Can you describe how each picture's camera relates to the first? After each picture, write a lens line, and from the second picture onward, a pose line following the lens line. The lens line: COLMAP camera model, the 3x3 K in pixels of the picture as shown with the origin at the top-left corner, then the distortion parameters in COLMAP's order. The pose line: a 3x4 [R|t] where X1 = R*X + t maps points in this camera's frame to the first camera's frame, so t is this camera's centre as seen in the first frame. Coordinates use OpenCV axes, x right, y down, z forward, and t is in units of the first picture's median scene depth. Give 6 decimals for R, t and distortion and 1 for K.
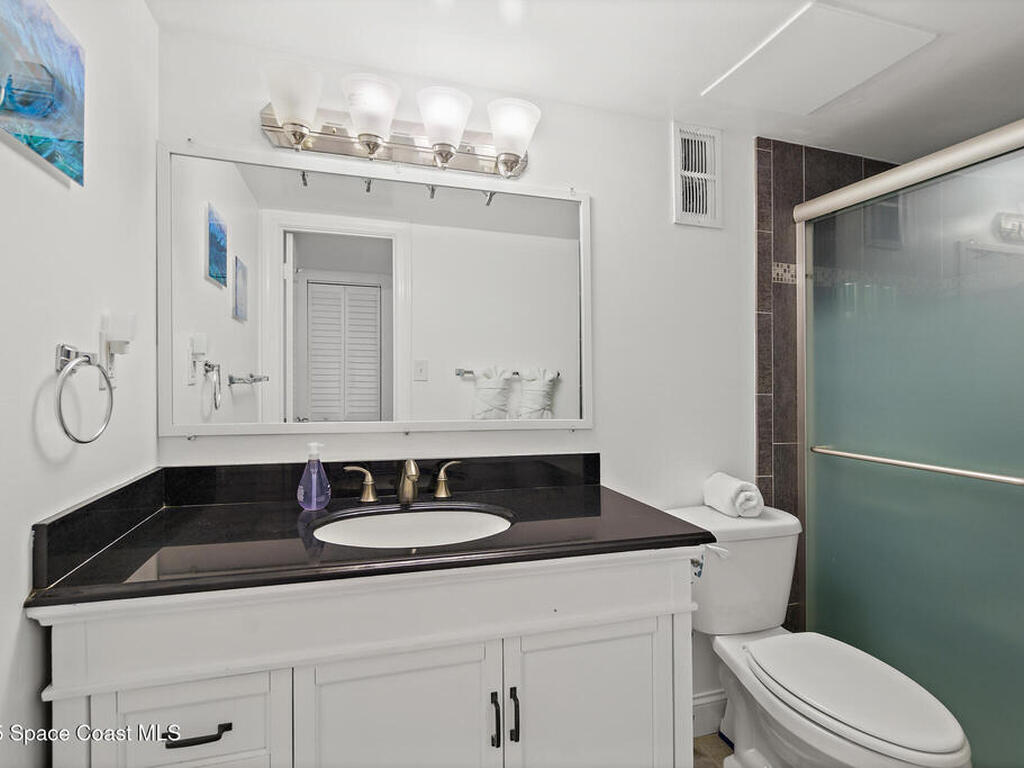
lens RADIAL K [[506.8, 0, 510.3], [0, 506.8, 377.3], [0, 0, 1]] dist [-0.004932, -0.000783]
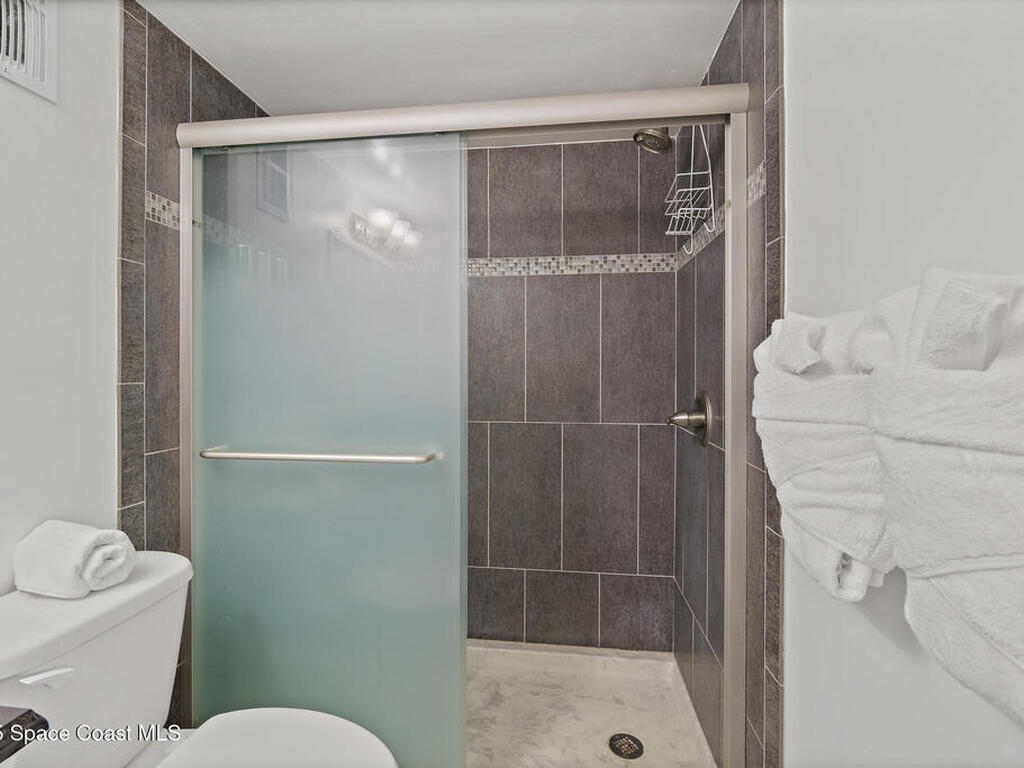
lens RADIAL K [[506.8, 0, 510.4], [0, 506.8, 358.6], [0, 0, 1]] dist [-0.004932, -0.000783]
pose [[0.413511, 0.003573, 0.910492, 0.100043], [-0.003017, 0.999992, -0.002554, 0.001258], [-0.910494, -0.001691, 0.413519, 0.265893]]
